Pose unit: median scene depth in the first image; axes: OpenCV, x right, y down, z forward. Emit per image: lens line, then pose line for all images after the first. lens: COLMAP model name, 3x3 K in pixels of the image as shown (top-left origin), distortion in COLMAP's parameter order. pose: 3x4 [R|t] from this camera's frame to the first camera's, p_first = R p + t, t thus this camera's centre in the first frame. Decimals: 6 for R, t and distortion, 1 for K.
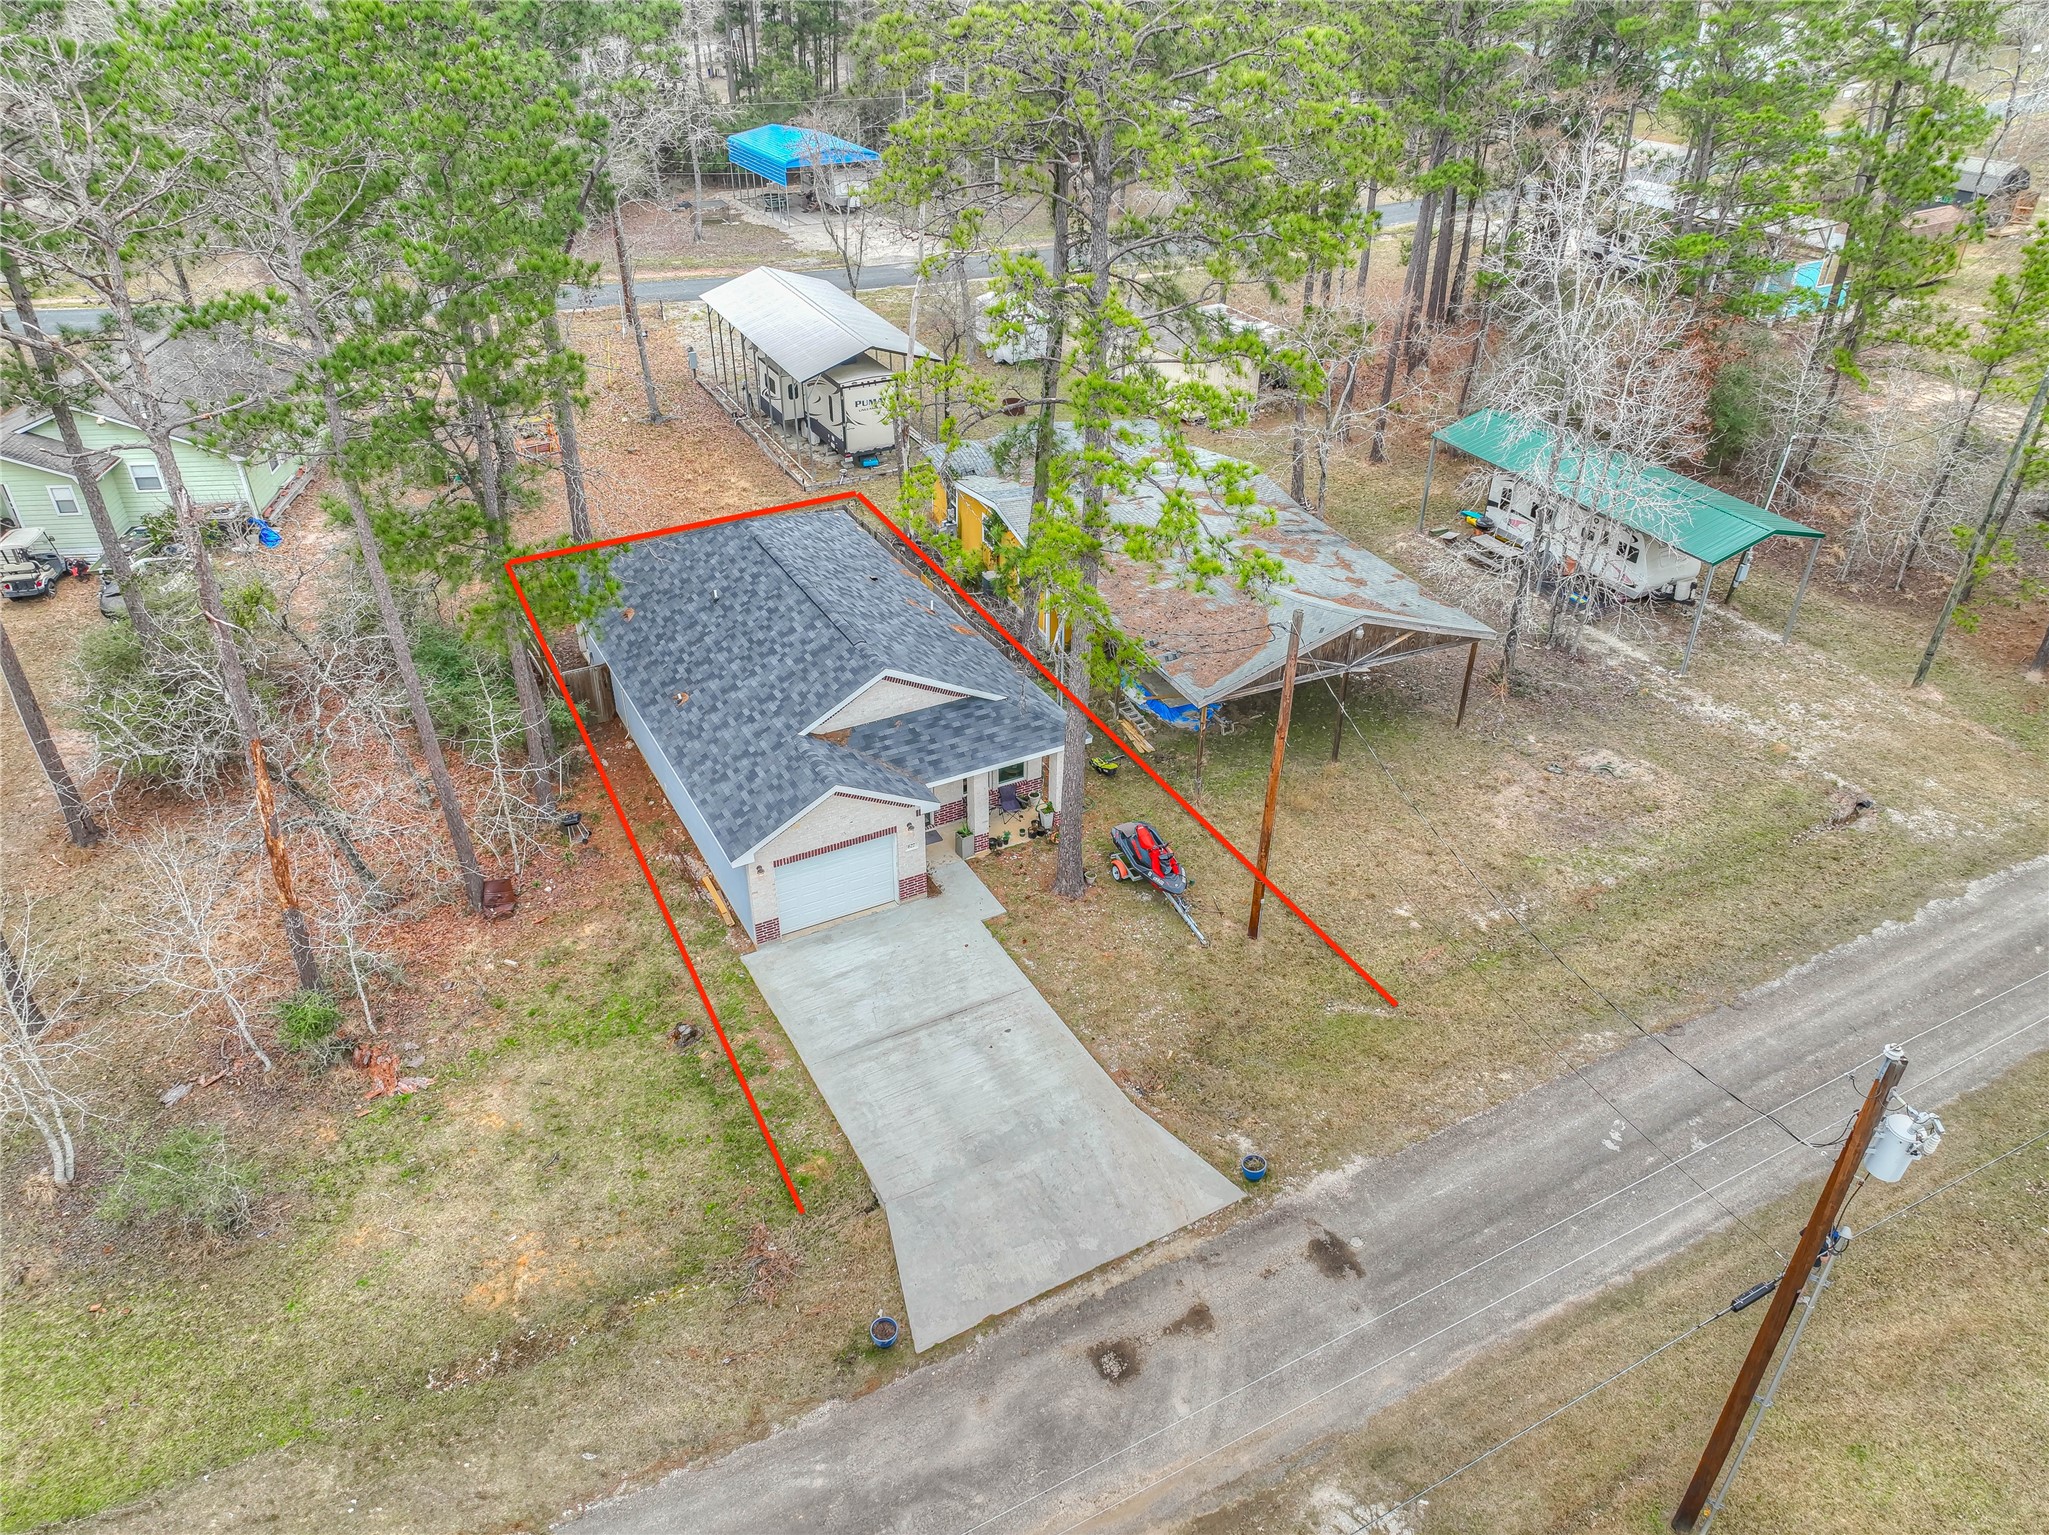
lens RADIAL K [[1432.5, 0, 1024.5], [0, 1432.5, 767.5], [0, 0, 1]] dist [0.006028, 0.002312]
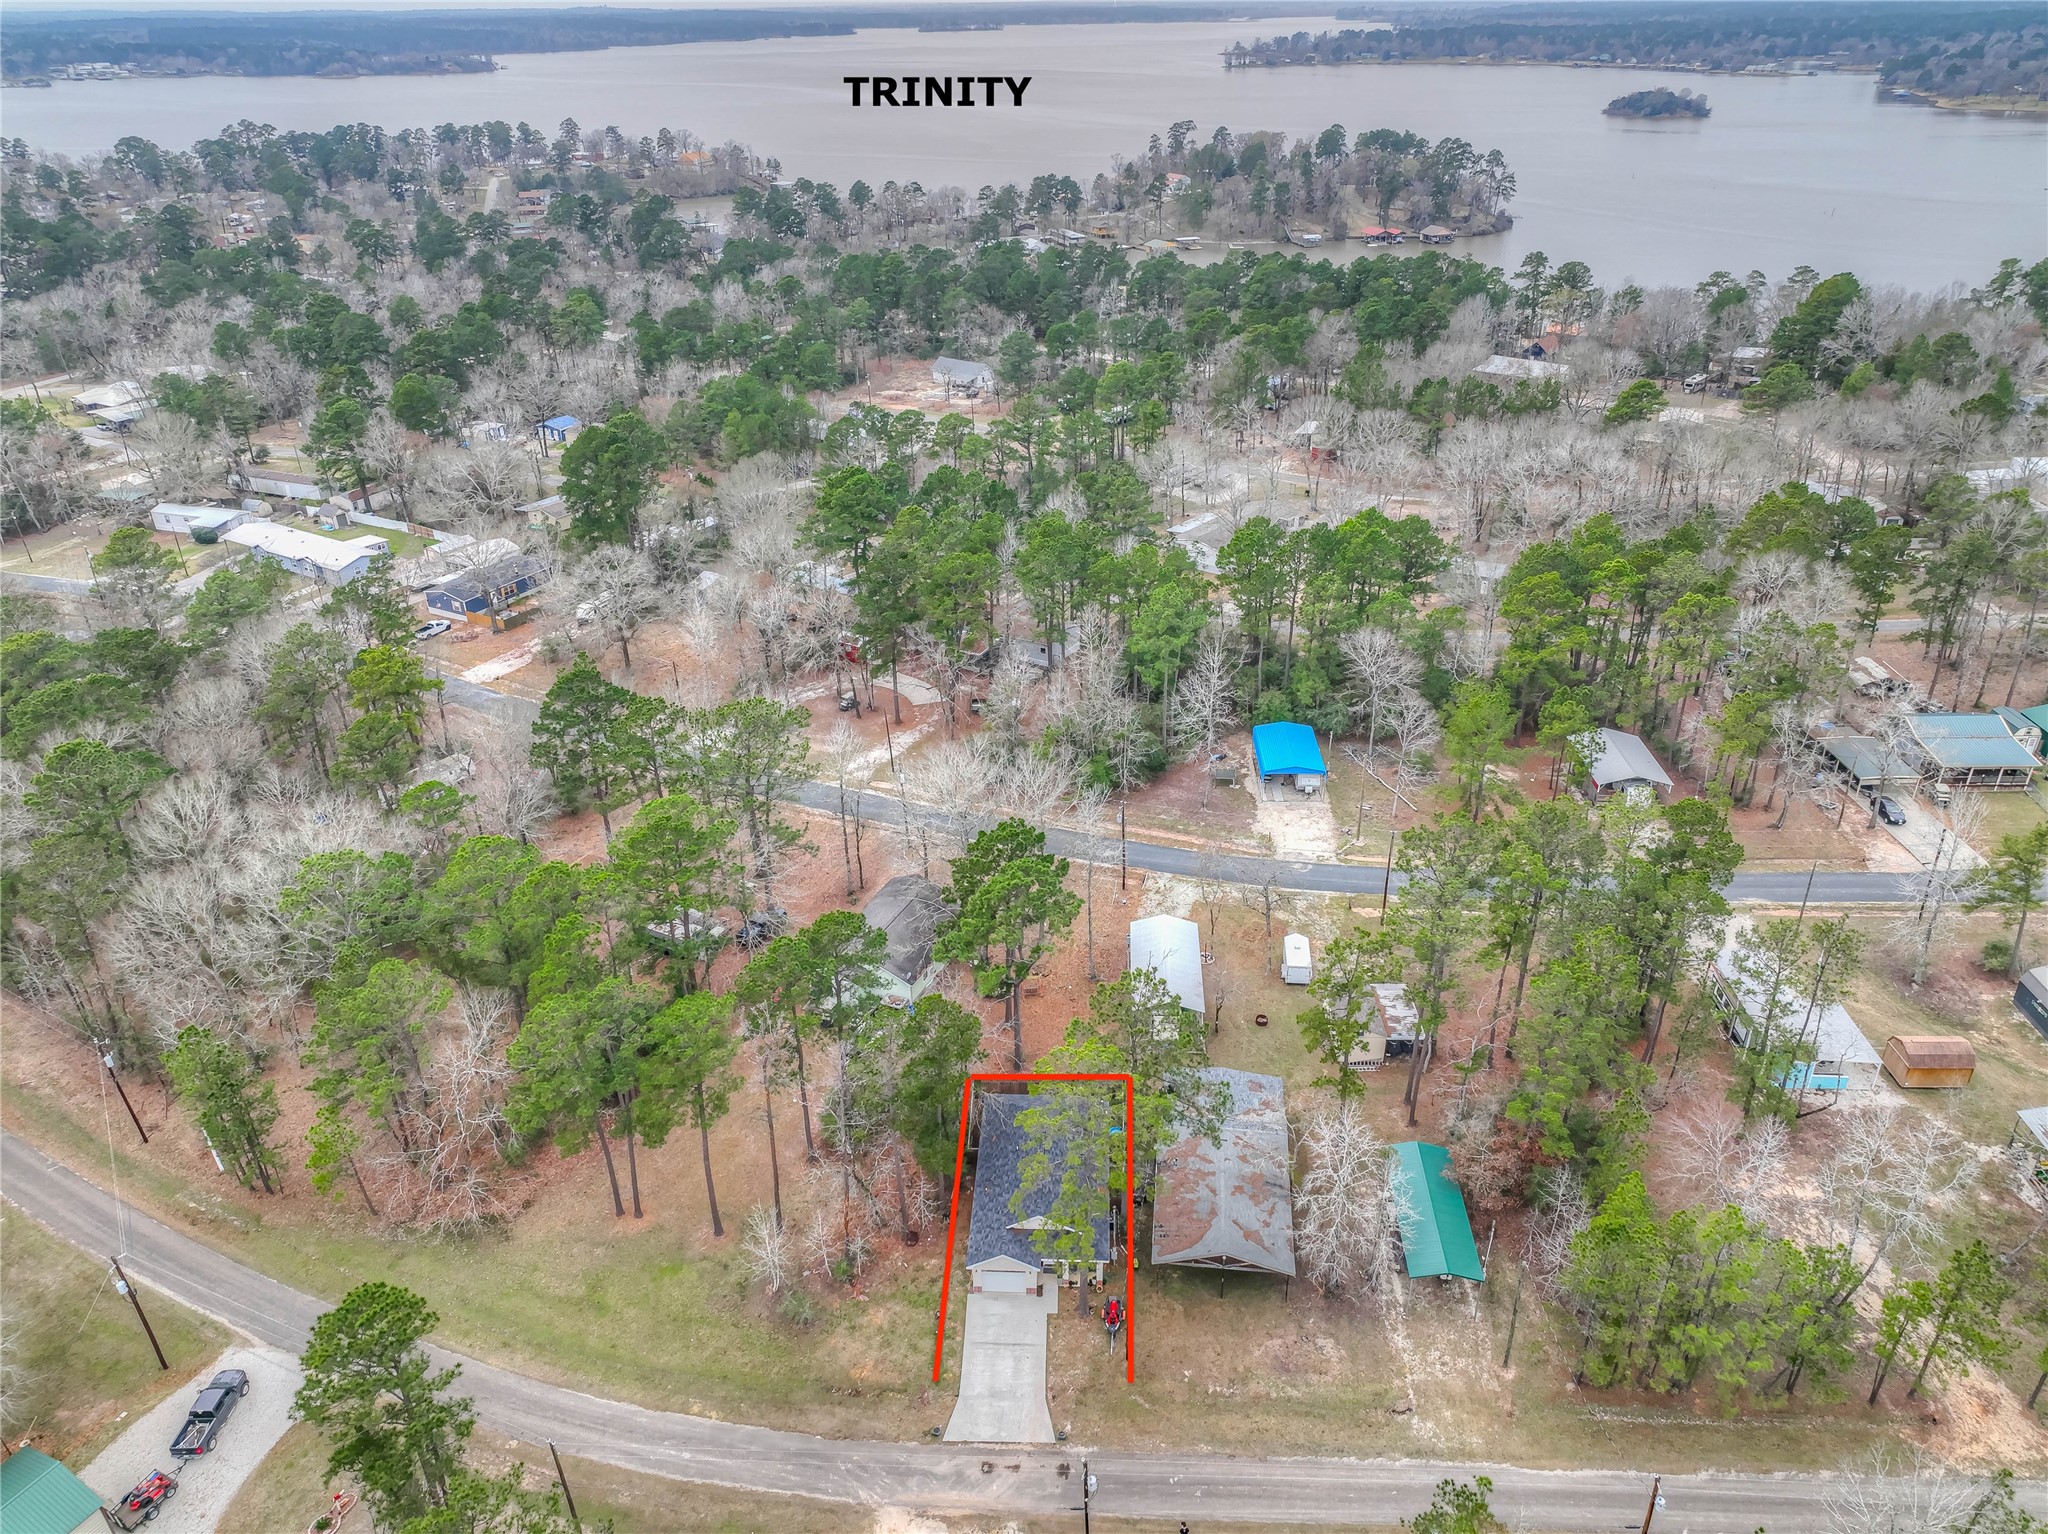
lens RADIAL K [[1431.8, 0, 1024.0], [0, 1431.8, 767.0], [0, 0, 1]] dist [0.006028, 0.002312]
pose [[0.854827, 0.224980, -0.467606, 1.068477], [-0.258627, 0.965944, -0.008048, -0.951425], [0.449870, 0.127815, 0.883901, -1.756197]]
